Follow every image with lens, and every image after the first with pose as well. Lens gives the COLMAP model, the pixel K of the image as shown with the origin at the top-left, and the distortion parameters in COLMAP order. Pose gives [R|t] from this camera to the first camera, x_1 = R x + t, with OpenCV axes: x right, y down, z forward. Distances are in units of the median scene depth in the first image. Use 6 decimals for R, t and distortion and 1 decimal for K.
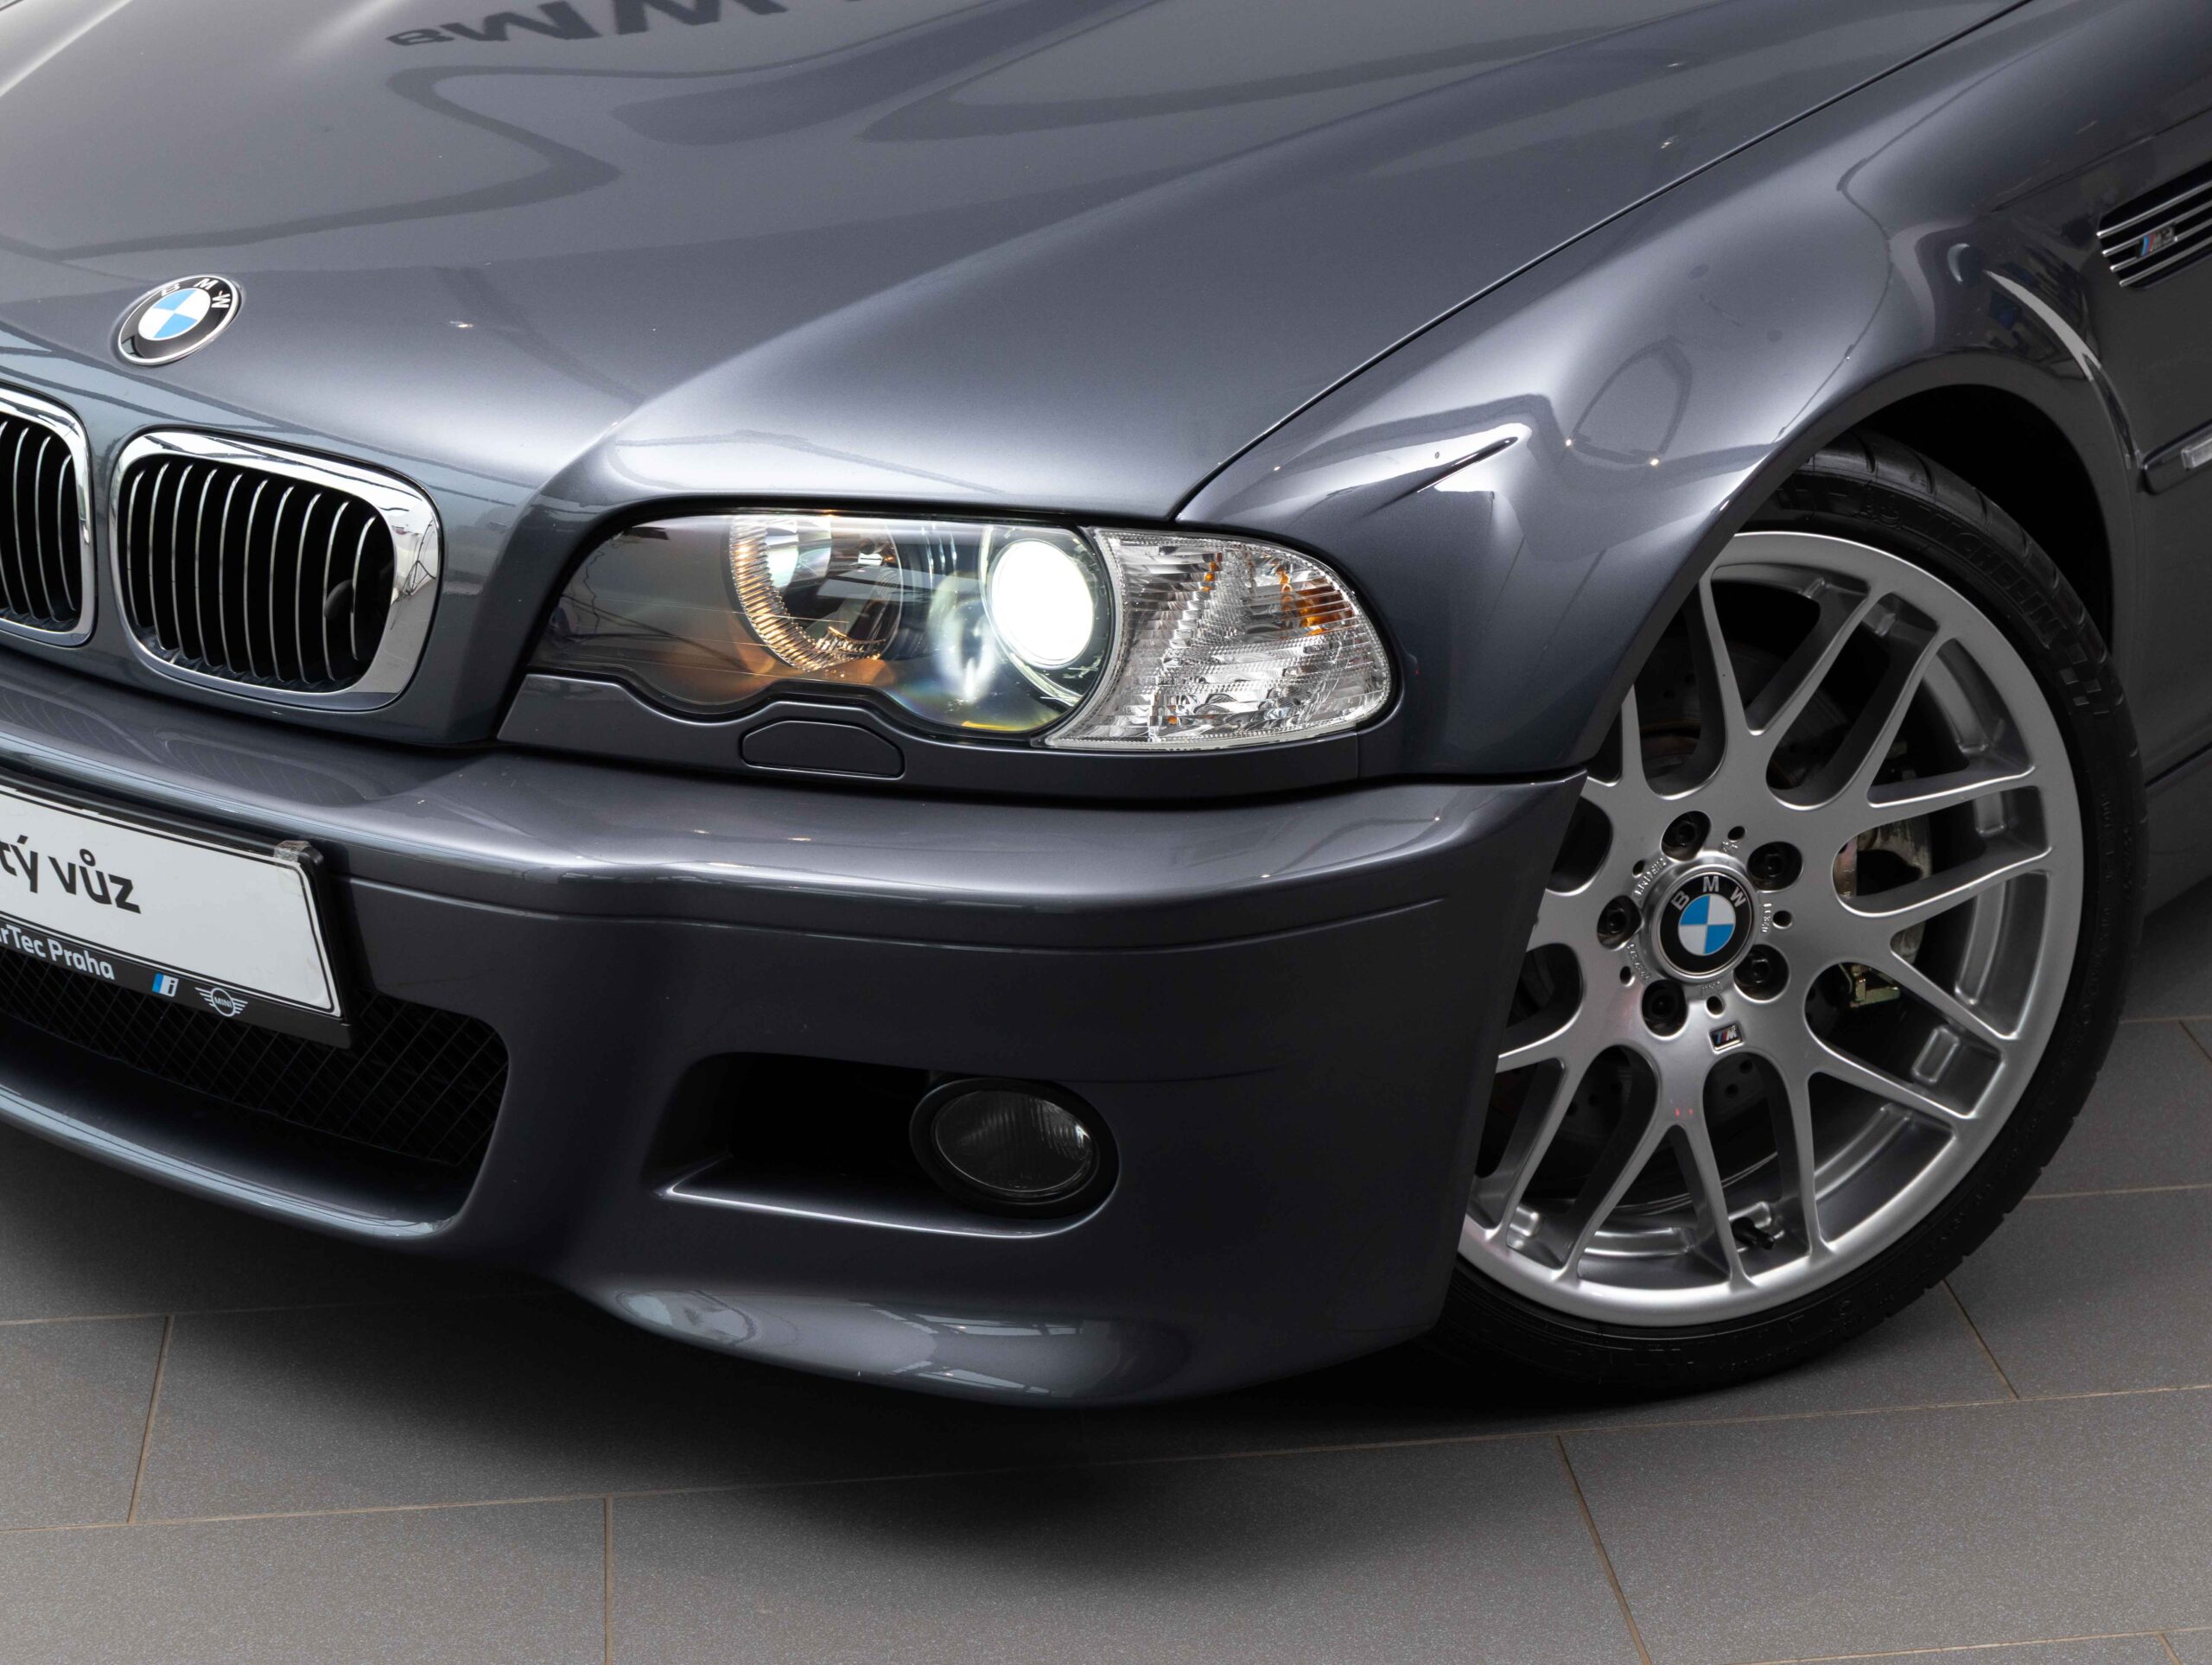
lens RADIAL K [[4733.1, 0, 1106.0], [0, 4733.1, 832.5], [0, 0, 1]] dist [-0.028985, -0.678033]
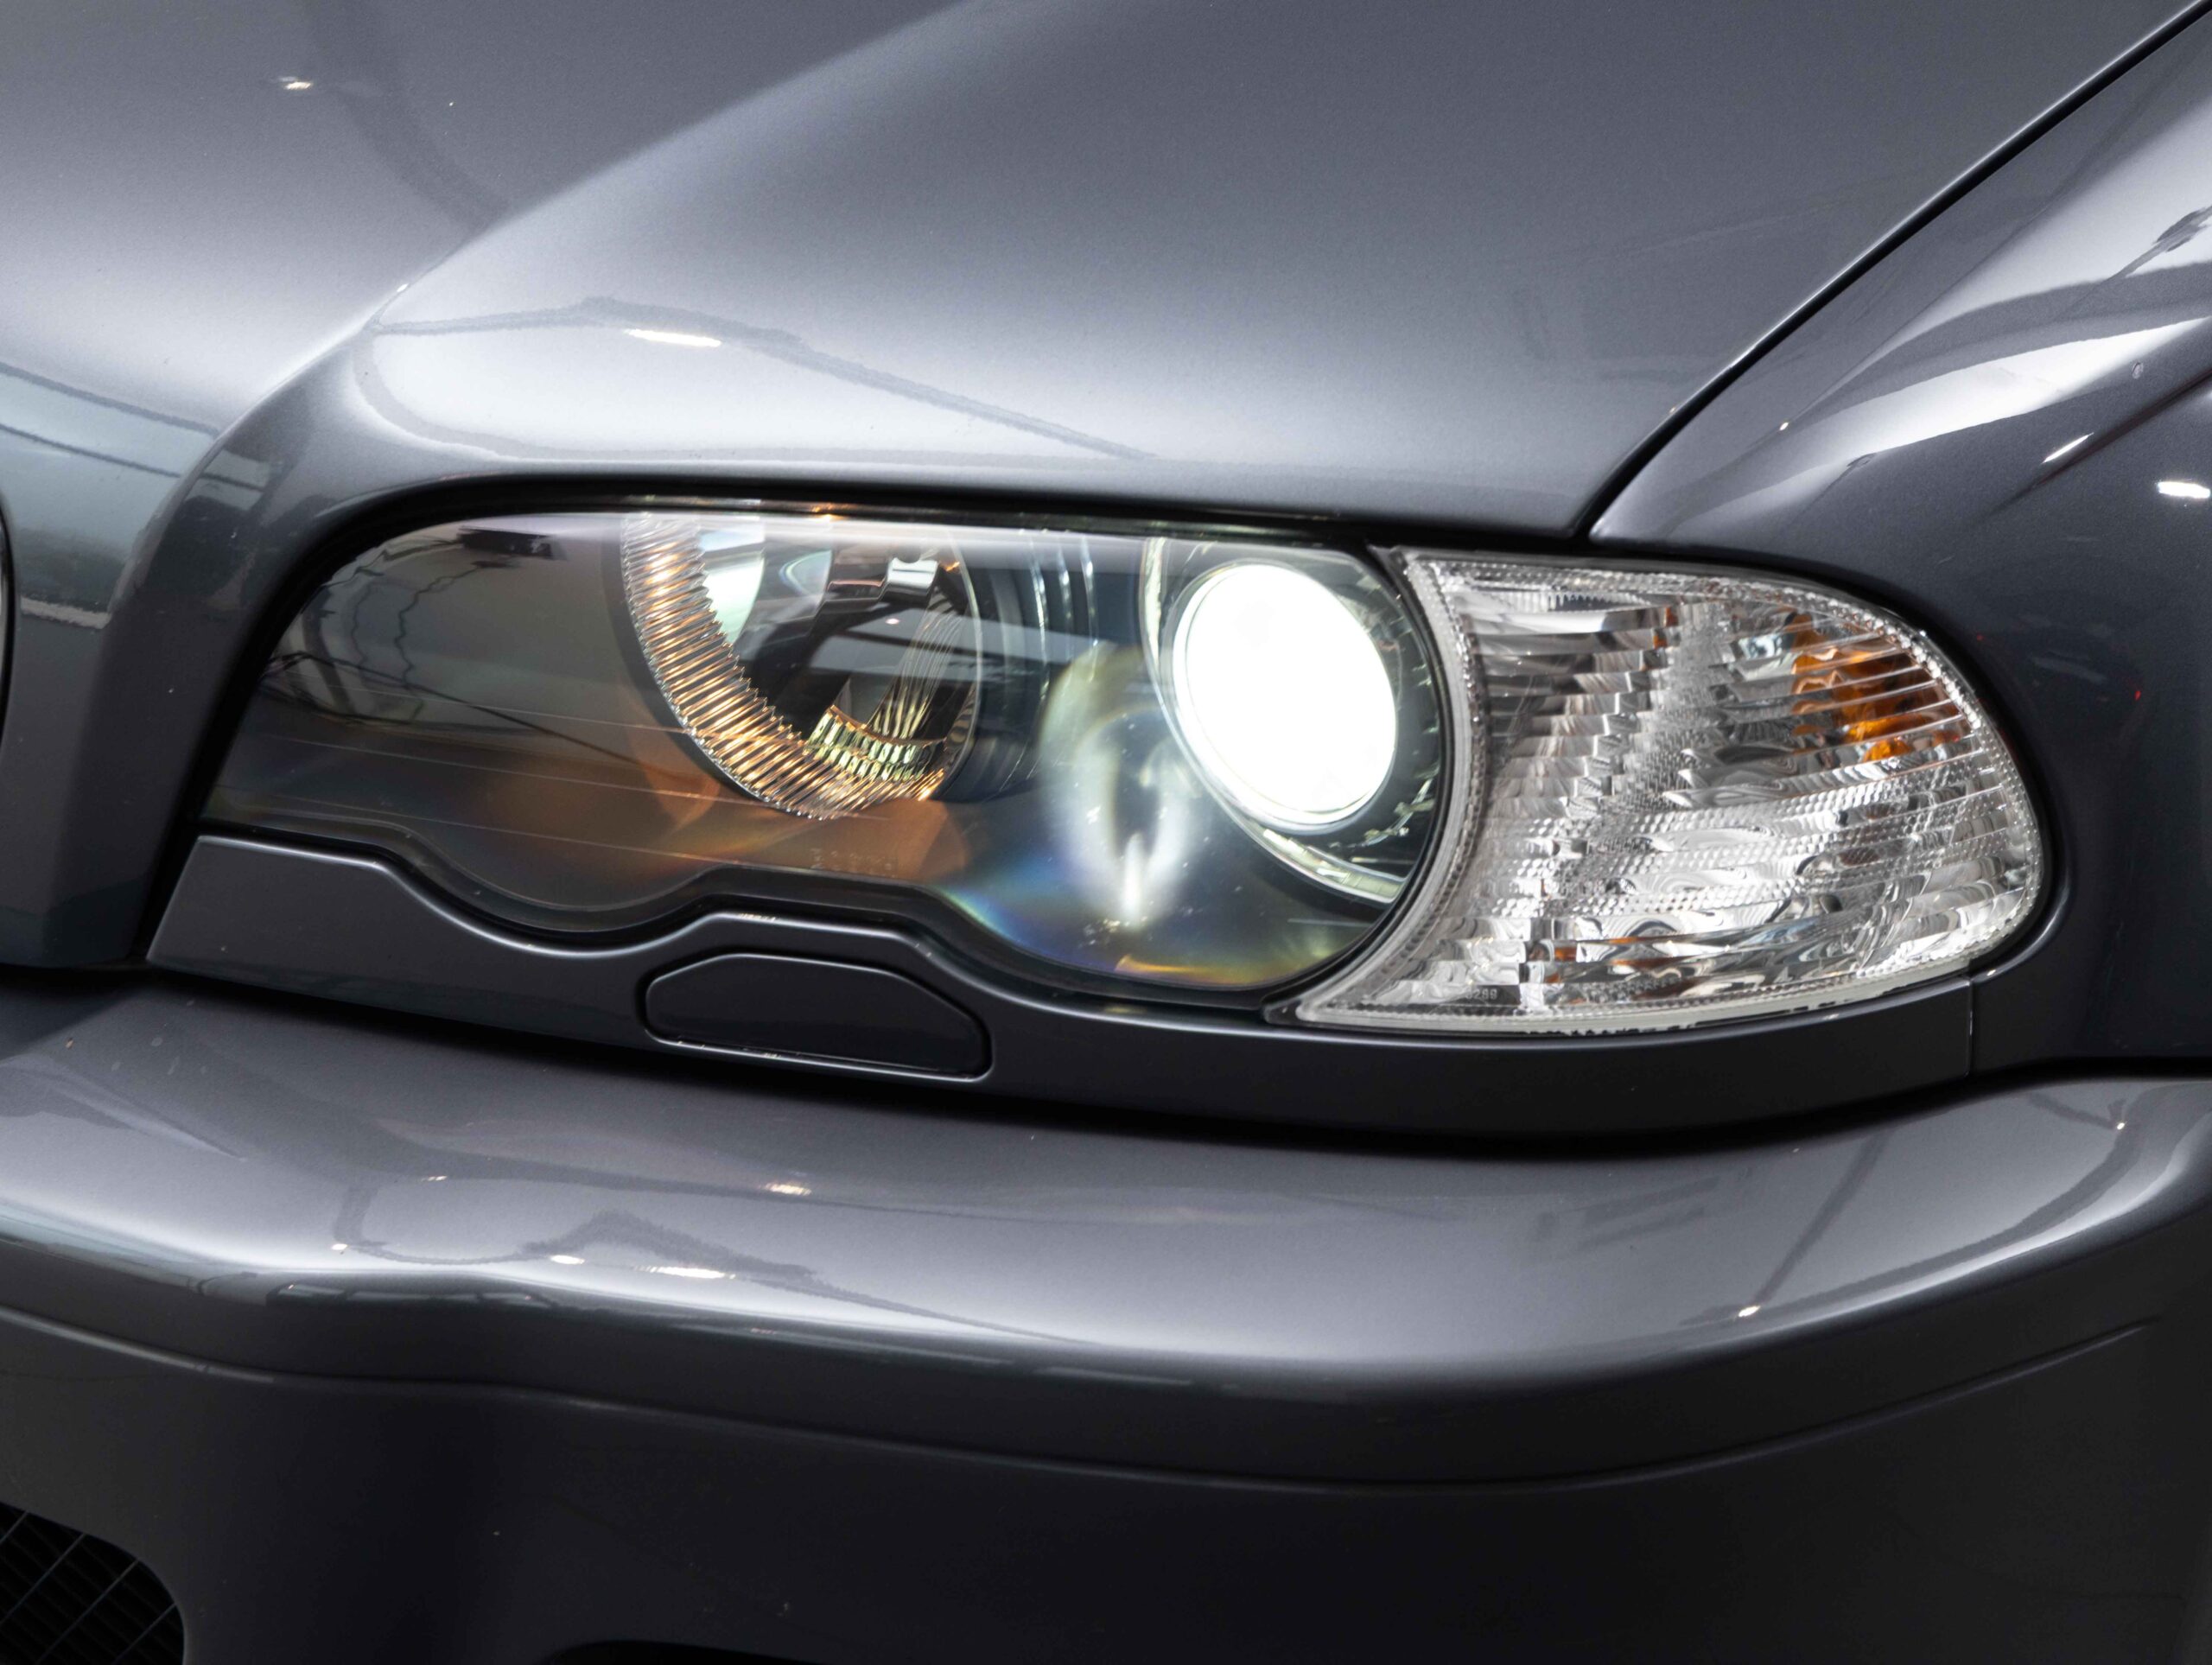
lens RADIAL K [[4733.1, 0, 1106.0], [0, 4733.1, 832.5], [0, 0, 1]] dist [-0.028985, -0.678033]
pose [[0.999906, -0.008352, -0.010857, -0.026109], [0.009198, 0.996719, 0.080409, -0.073070], [0.010150, -0.080502, 0.996703, 0.538754]]
